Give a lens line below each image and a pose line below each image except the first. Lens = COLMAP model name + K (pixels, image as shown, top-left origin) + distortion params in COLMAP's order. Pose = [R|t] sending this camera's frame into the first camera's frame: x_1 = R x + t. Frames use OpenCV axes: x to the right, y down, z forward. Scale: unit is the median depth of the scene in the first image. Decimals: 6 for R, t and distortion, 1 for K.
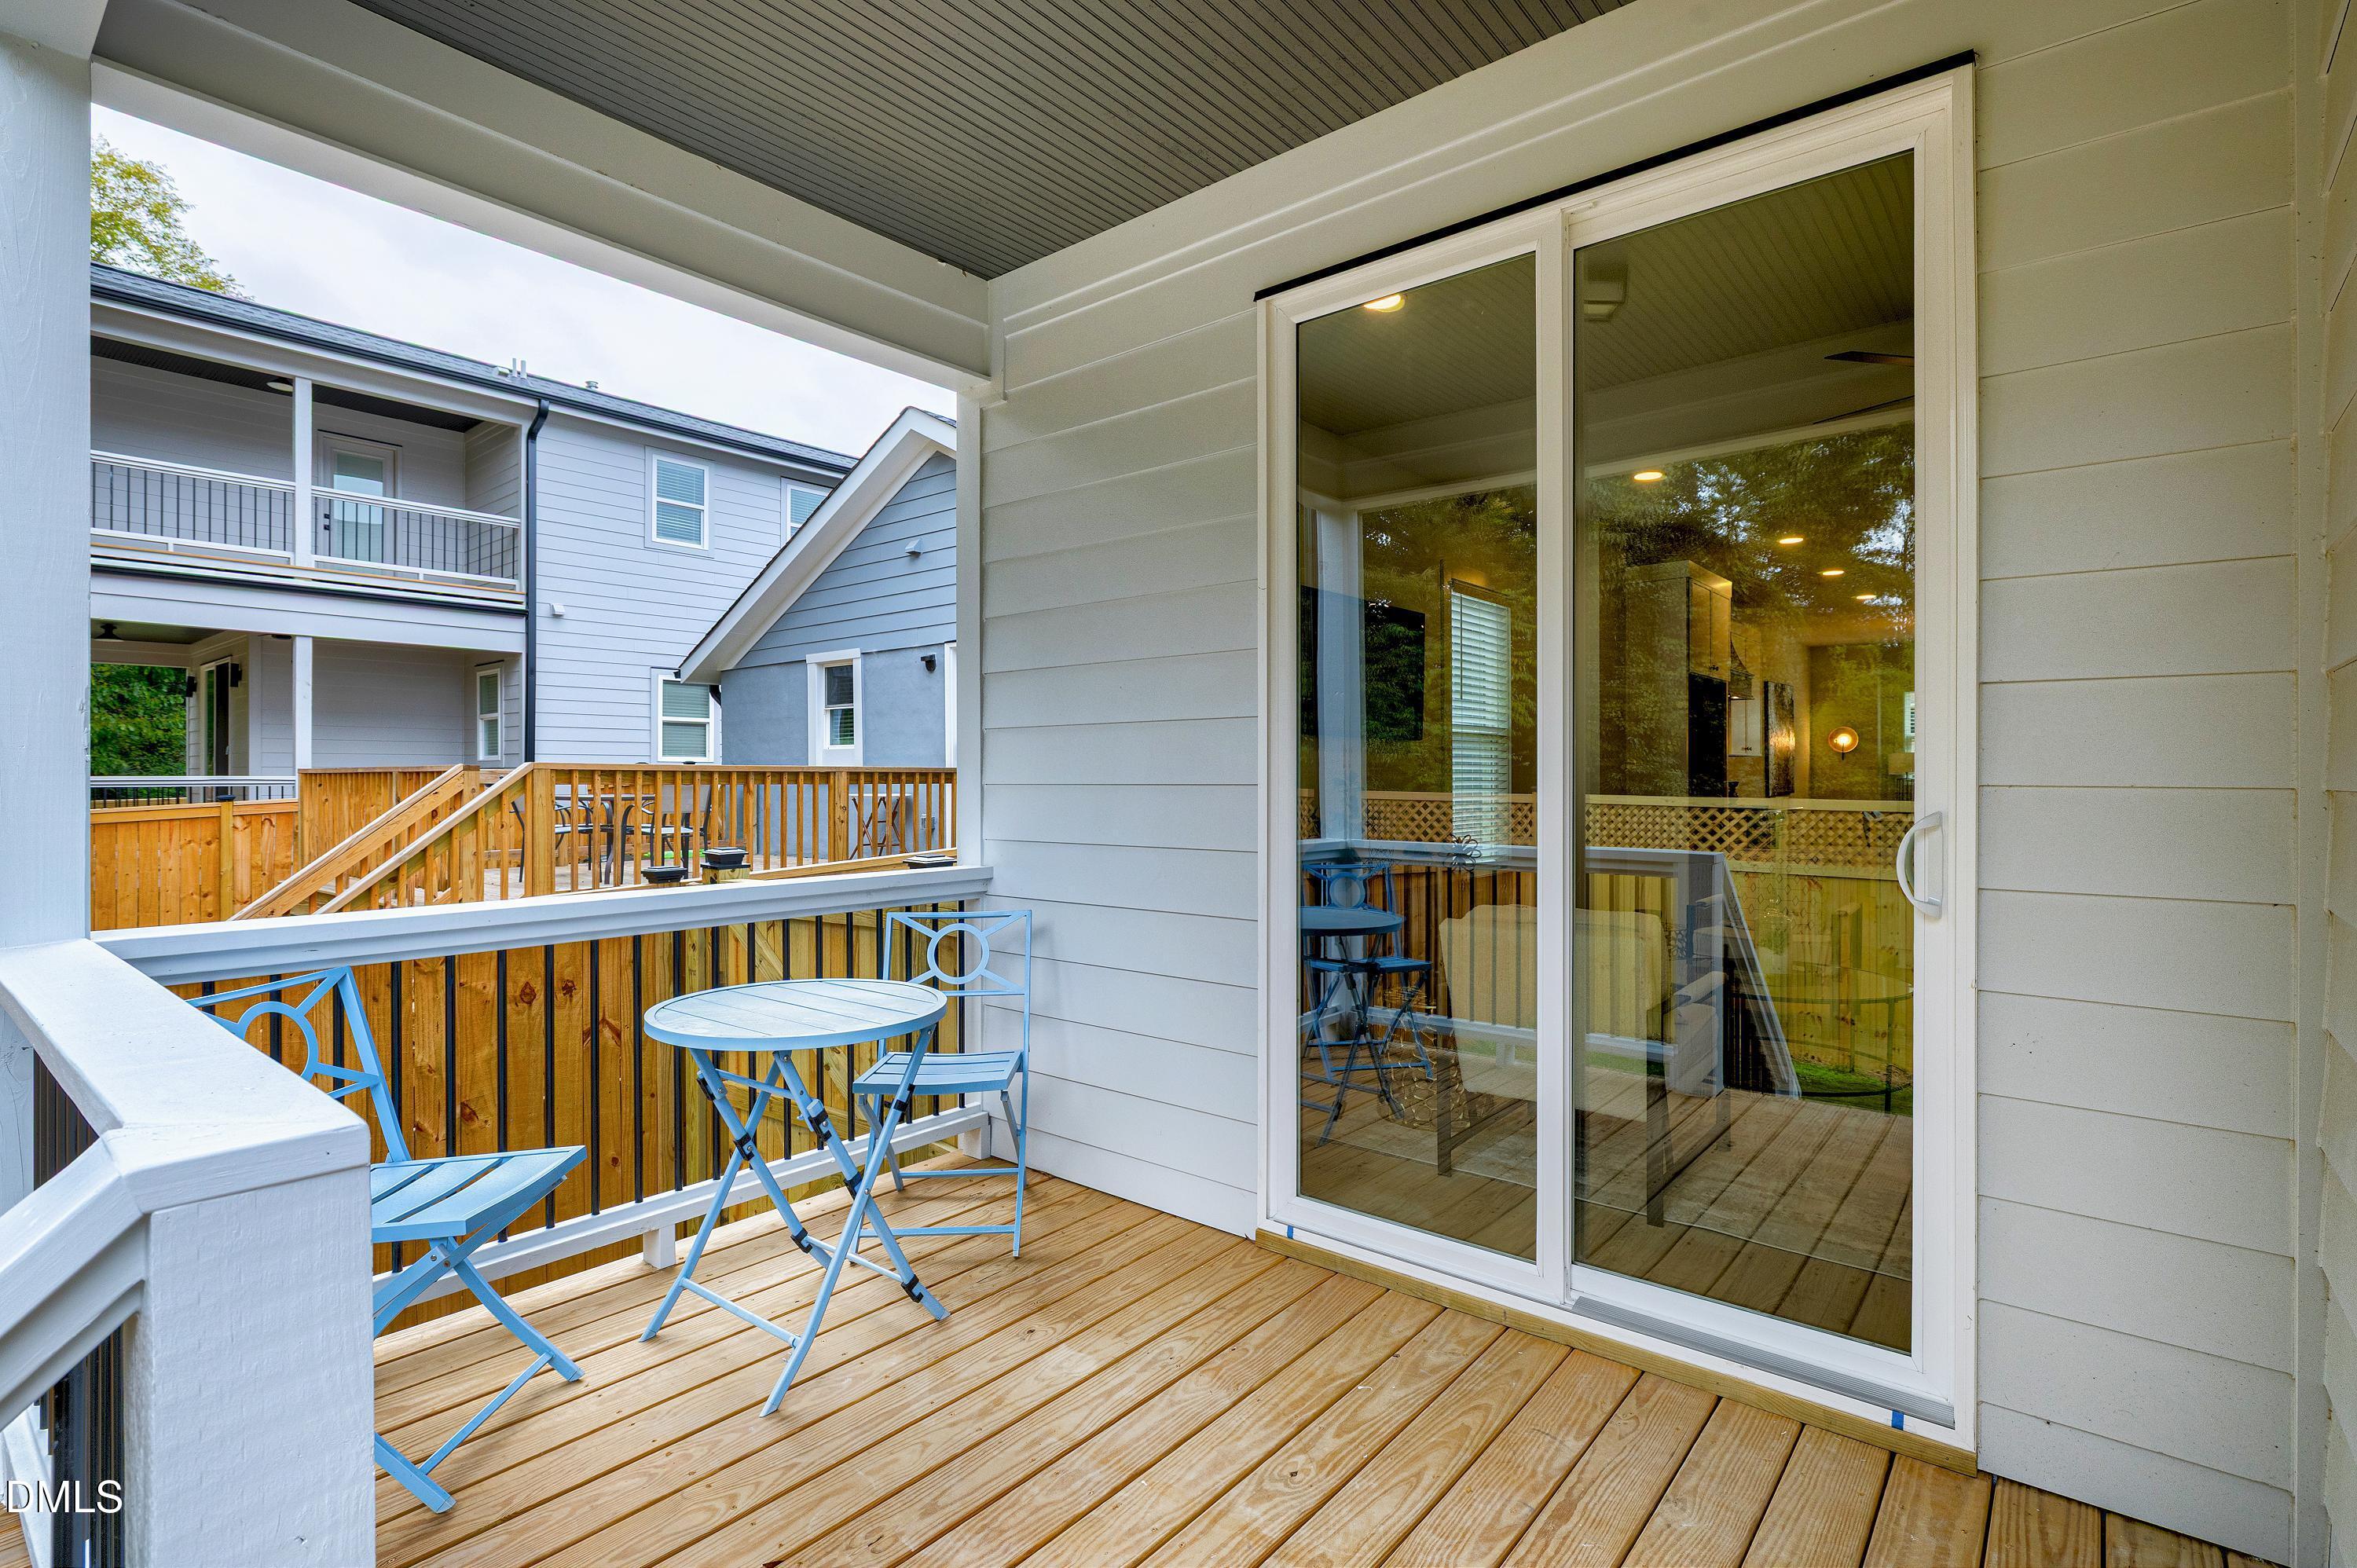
lens RADIAL K [[1109.5, 0, 1178.5], [0, 1109.5, 784.0], [0, 0, 1]] dist [-0.001220, 0.000080]
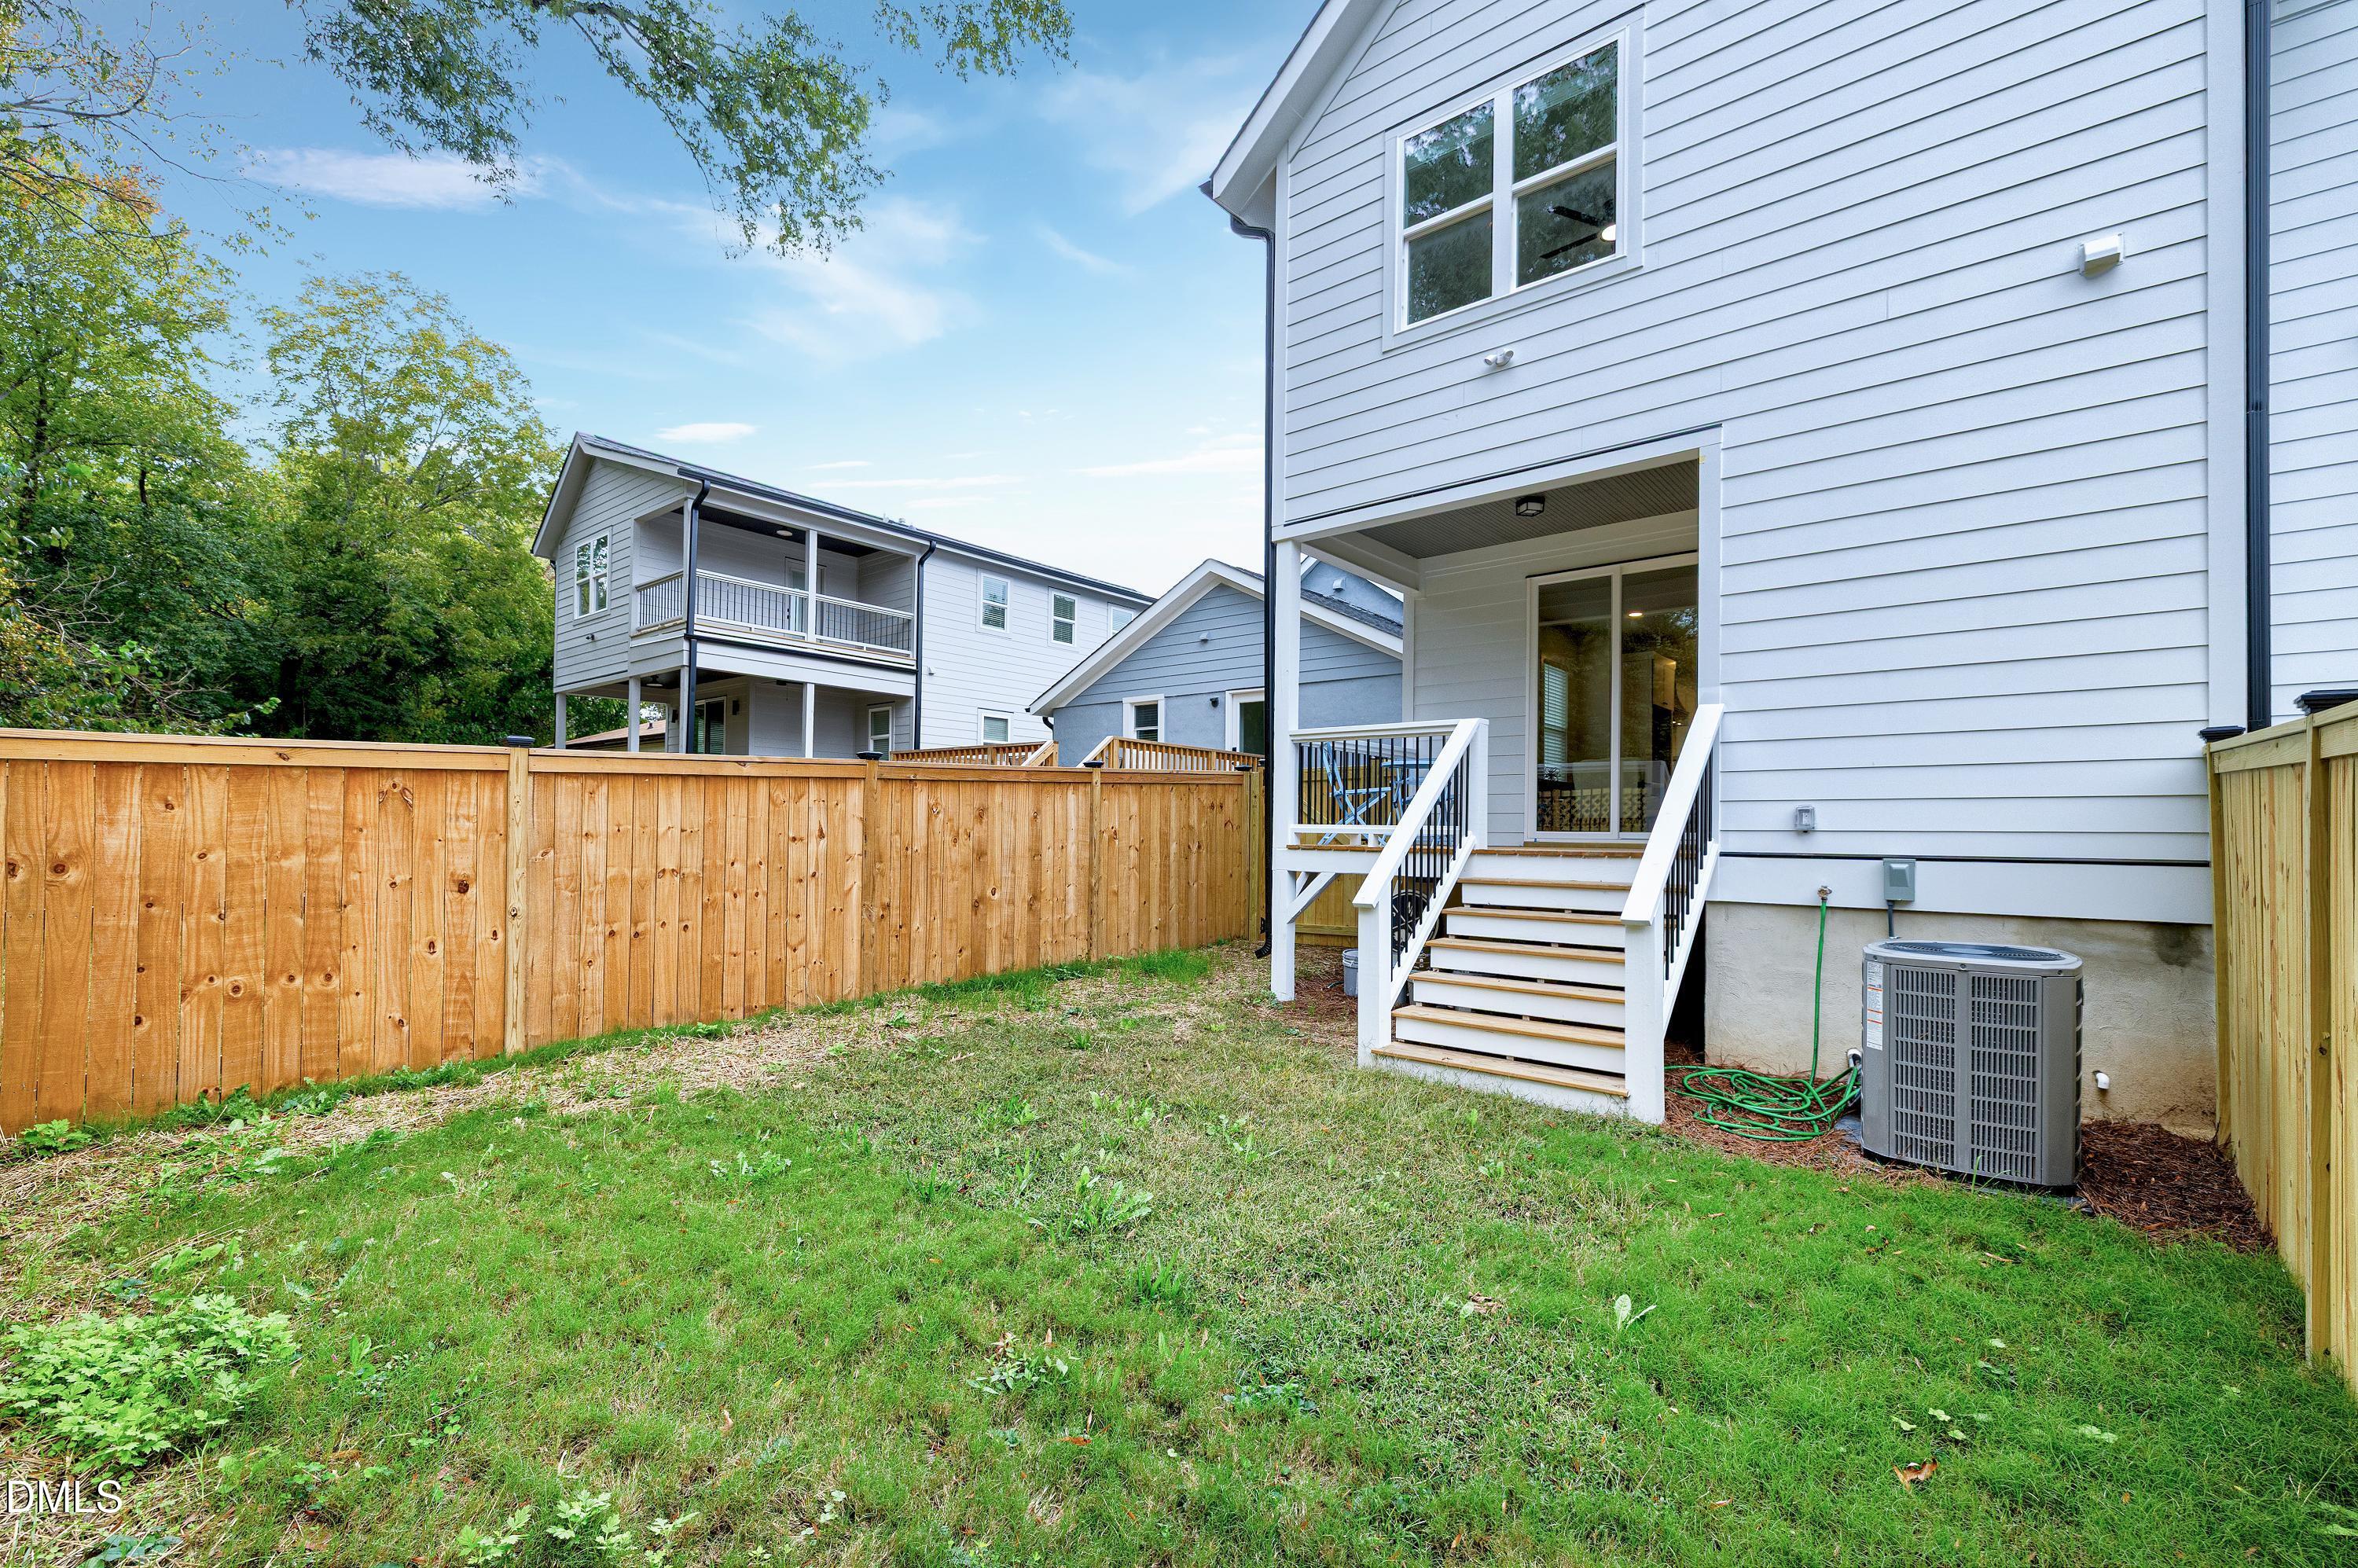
lens RADIAL K [[1010.6, 0, 1145.8], [0, 1010.6, 819.1], [0, 0, 1]] dist [0.012887, -0.000011]
pose [[0.999451, 0.020452, -0.026066, -0.277876], [-0.021155, 0.999412, -0.026979, 0.119136], [0.025499, 0.027516, 0.999296, -0.586849]]
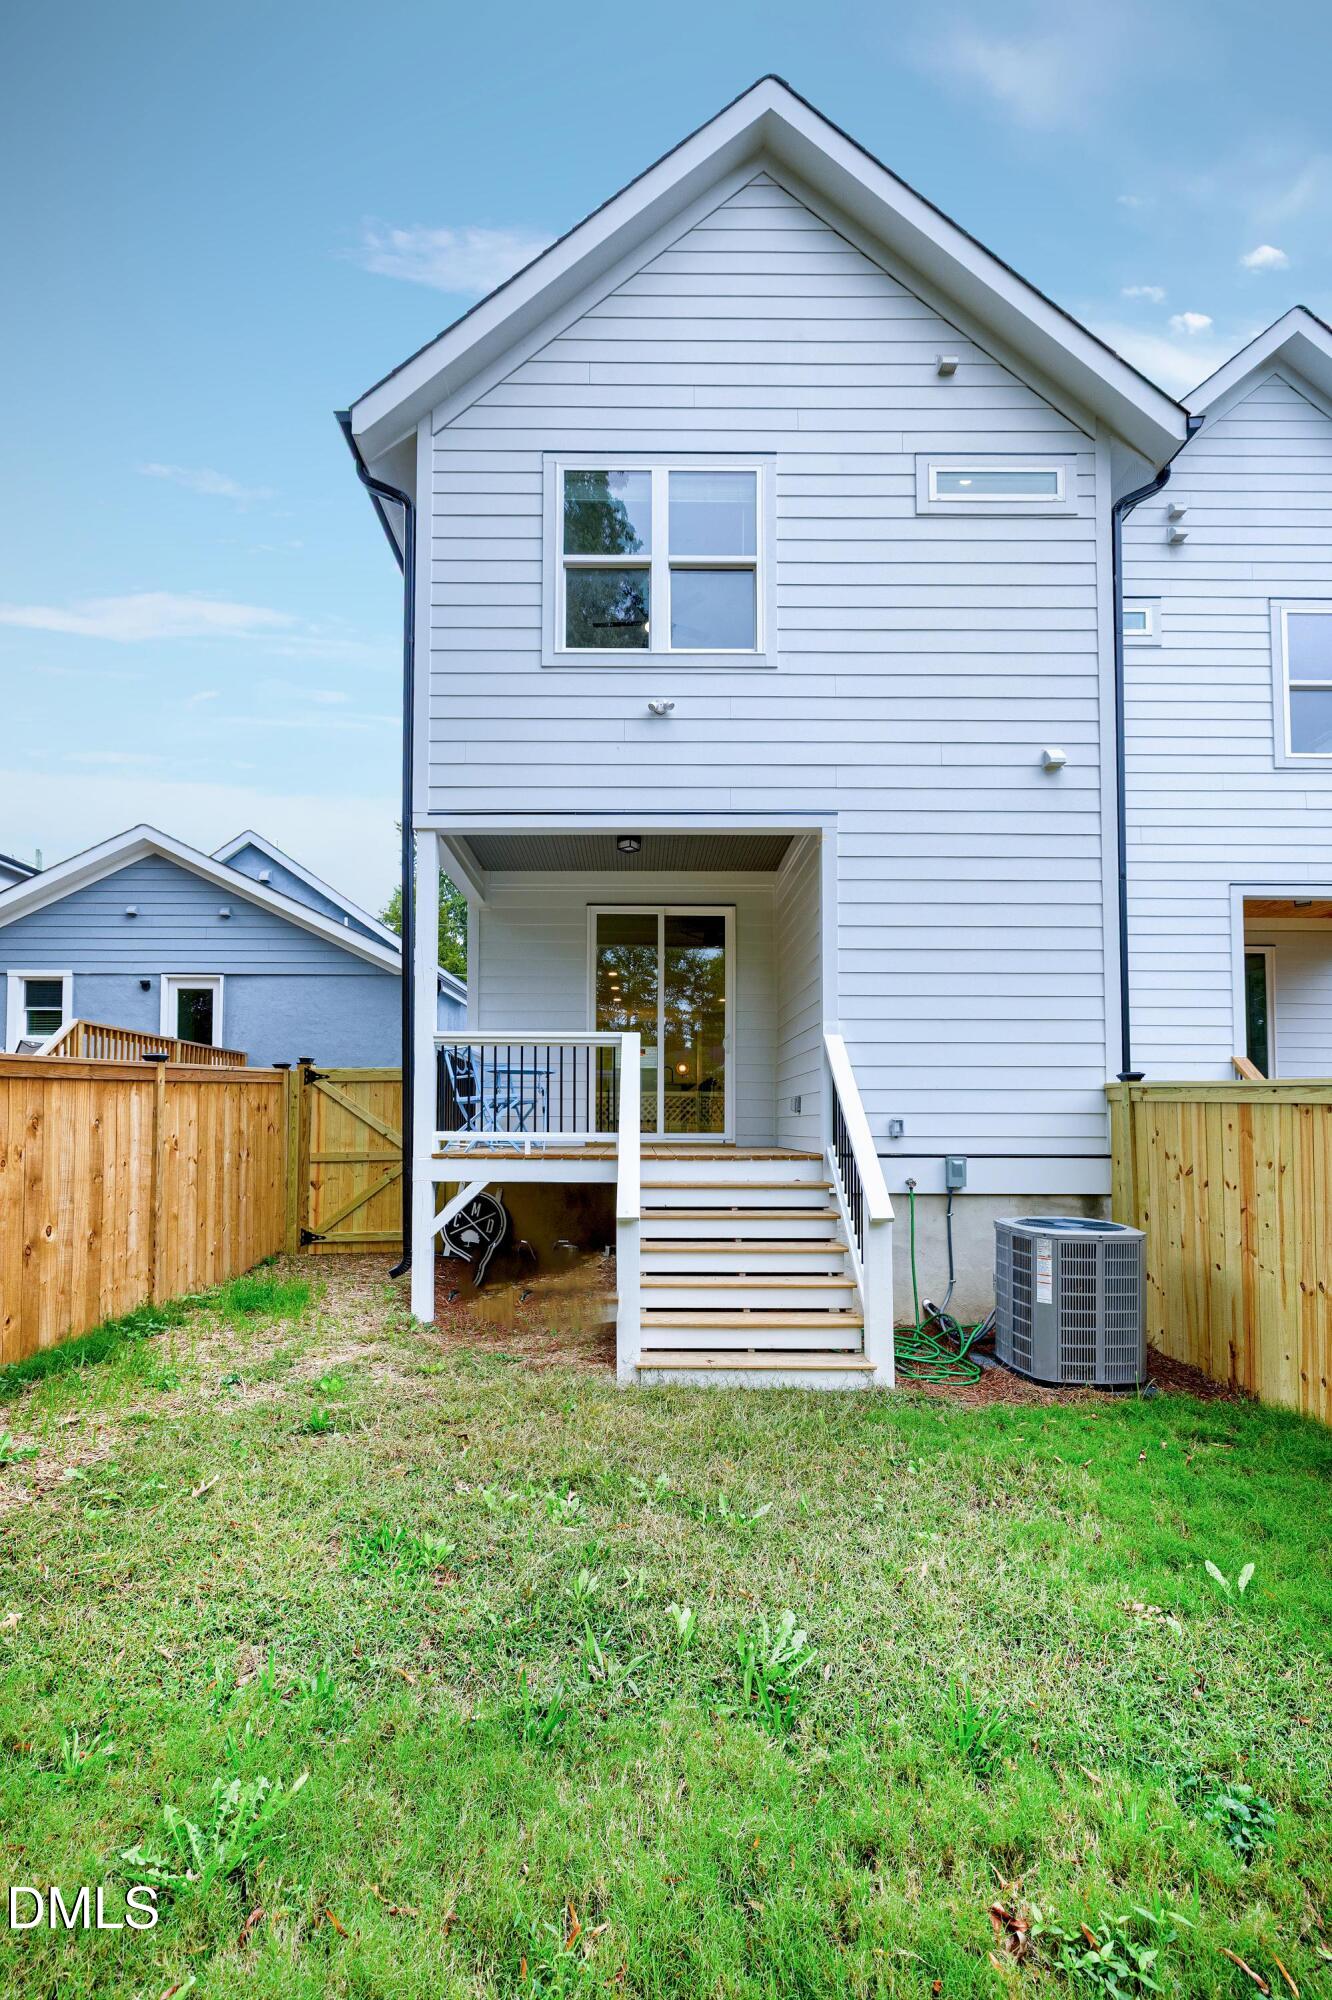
lens RADIAL K [[901.8, 0, 638.4], [0, 901.8, 1096.9], [0, 0, 1]] dist [0.002266, 0.000310]
pose [[0.774830, 0.029566, 0.631478, -0.470585], [-0.000328, 0.998924, -0.046368, 0.105502], [-0.632169, 0.035720, 0.774007, -0.417673]]
